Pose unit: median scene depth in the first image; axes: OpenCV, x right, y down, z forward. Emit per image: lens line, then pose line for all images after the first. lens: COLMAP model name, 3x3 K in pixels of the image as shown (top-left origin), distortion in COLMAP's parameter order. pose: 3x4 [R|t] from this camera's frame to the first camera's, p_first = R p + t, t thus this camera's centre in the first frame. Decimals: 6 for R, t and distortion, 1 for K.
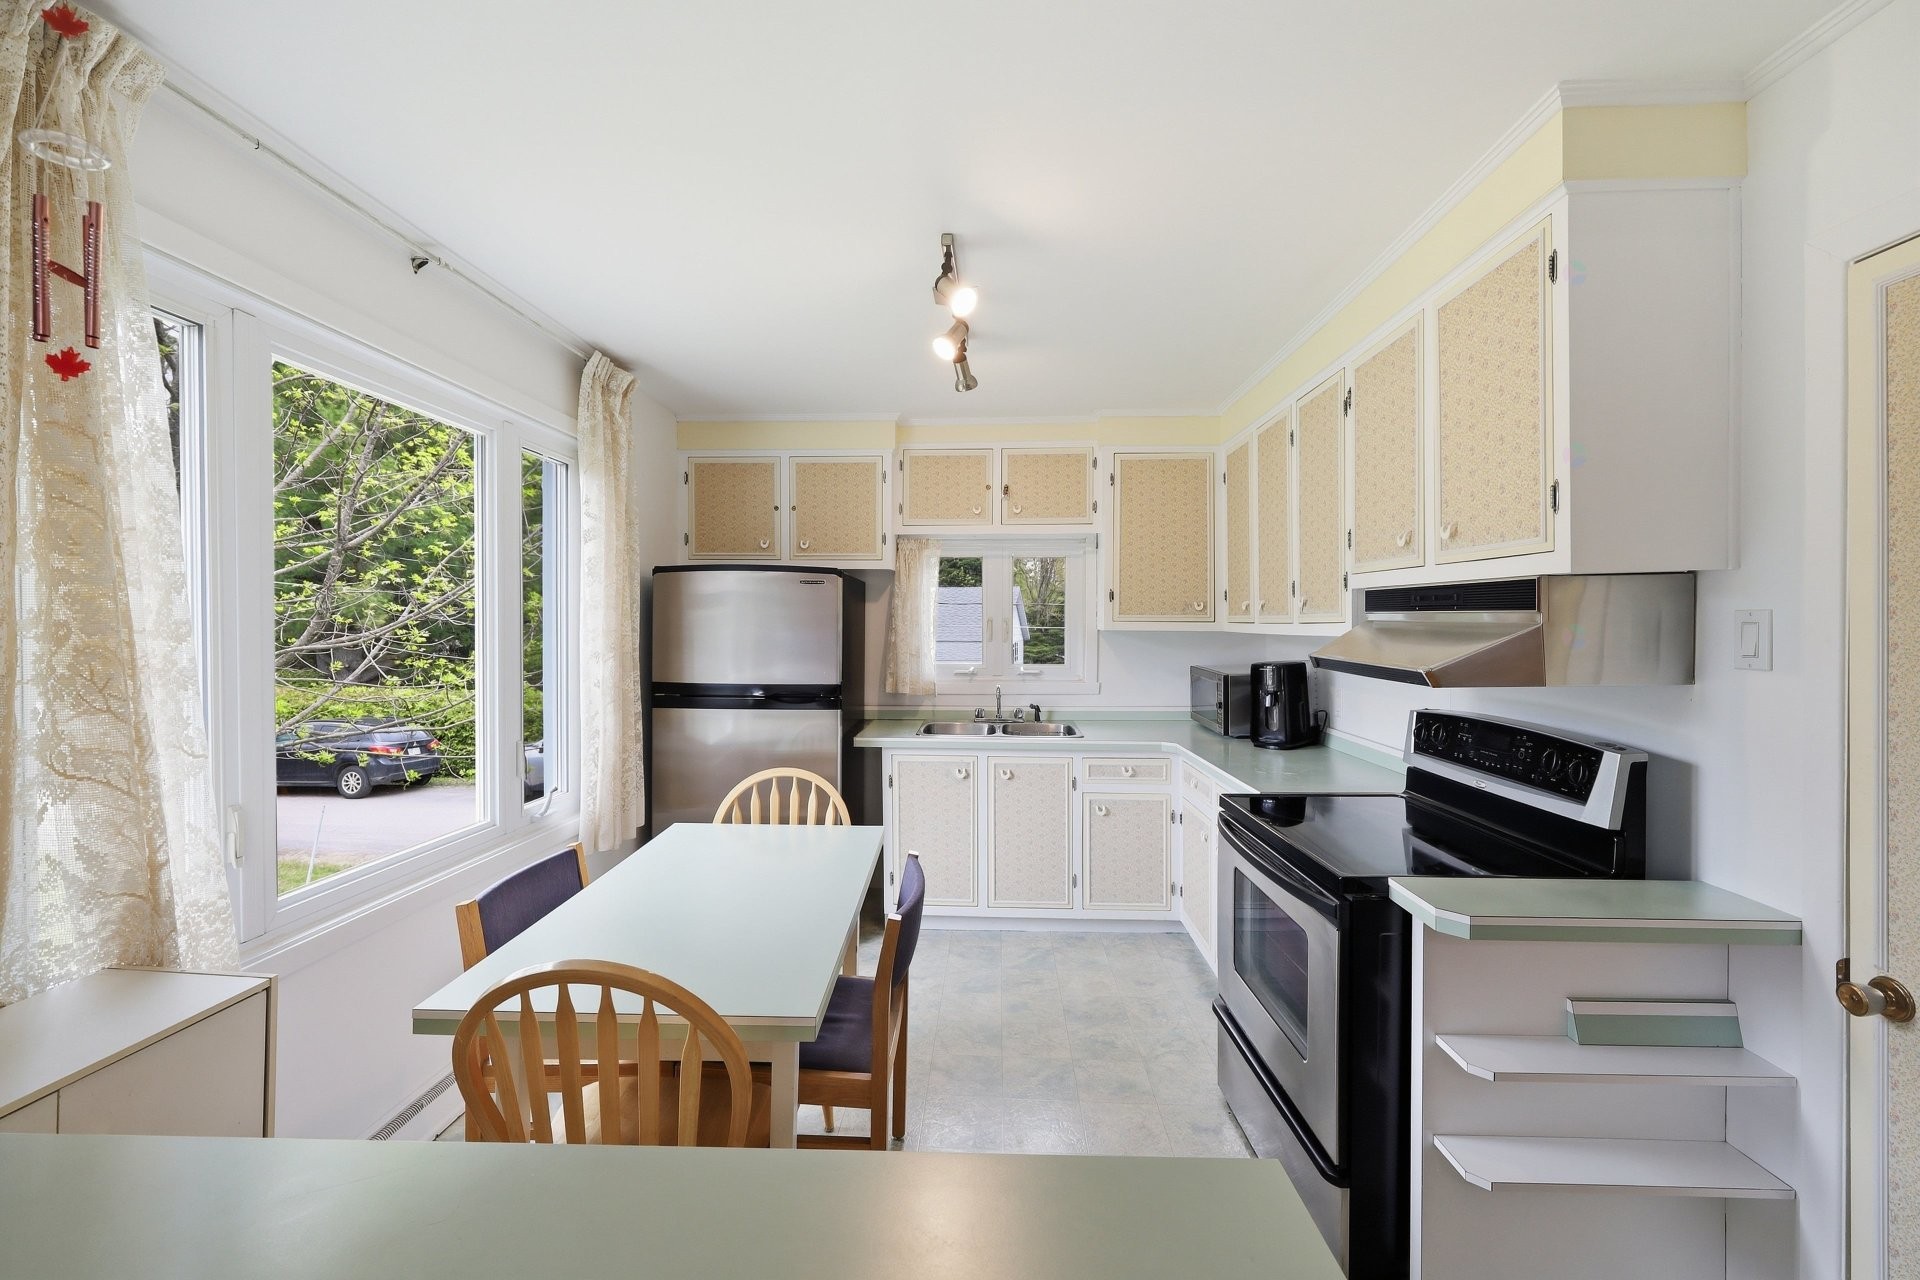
lens RADIAL K [[777.2, 0, 960.8], [0, 777.2, 645.6], [0, 0, 1]] dist [0.000367, 0.000101]
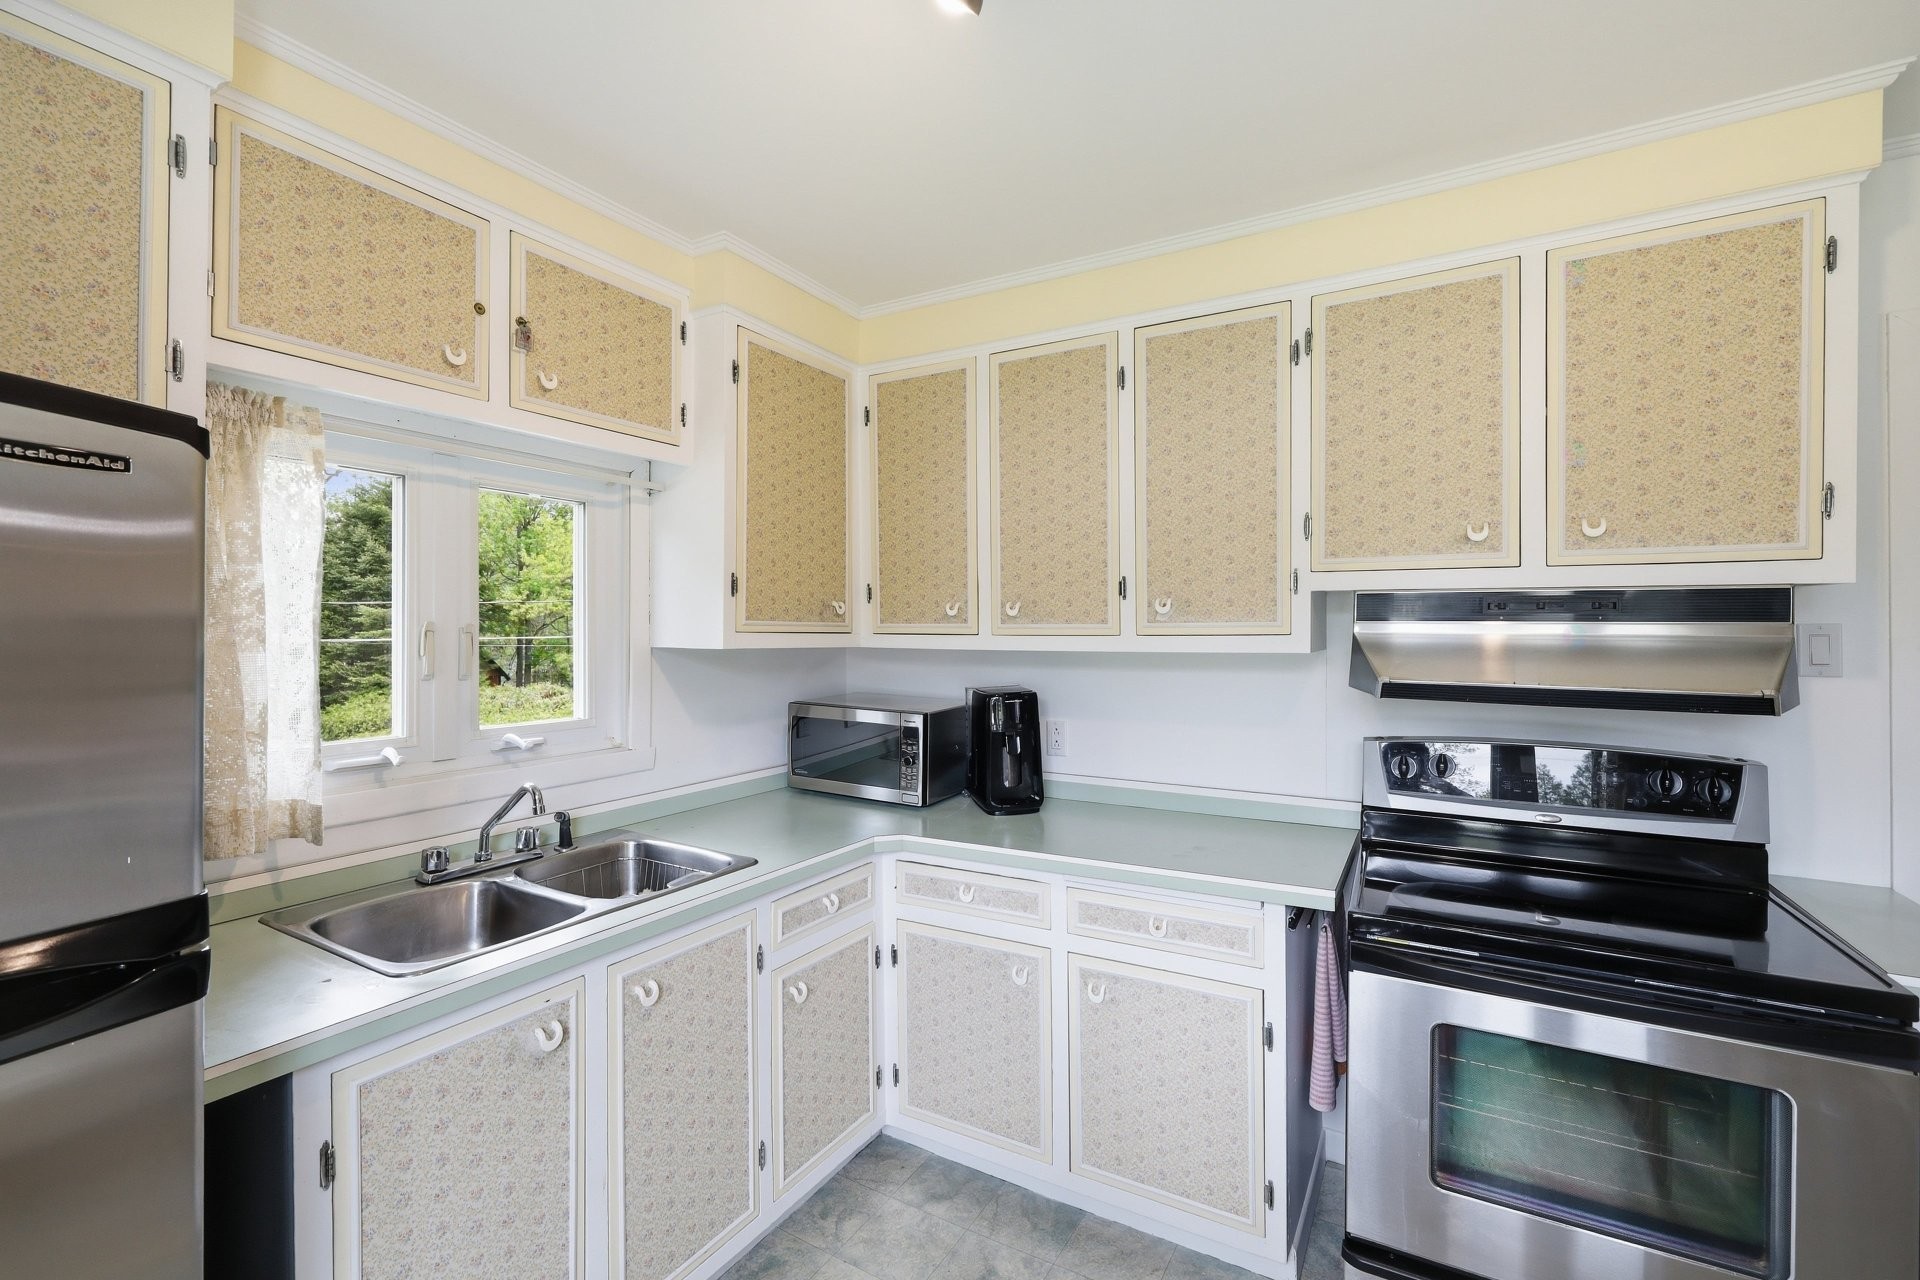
lens RADIAL K [[829.7, 0, 969.2], [0, 829.7, 633.2], [0, 0, 1]] dist [-0.001680, 0.000457]
pose [[0.469542, -0.002953, 0.882905, -0.239263], [0.026309, 0.999597, -0.010648, -0.019798], [-0.882518, 0.028228, 0.469431, 0.582024]]
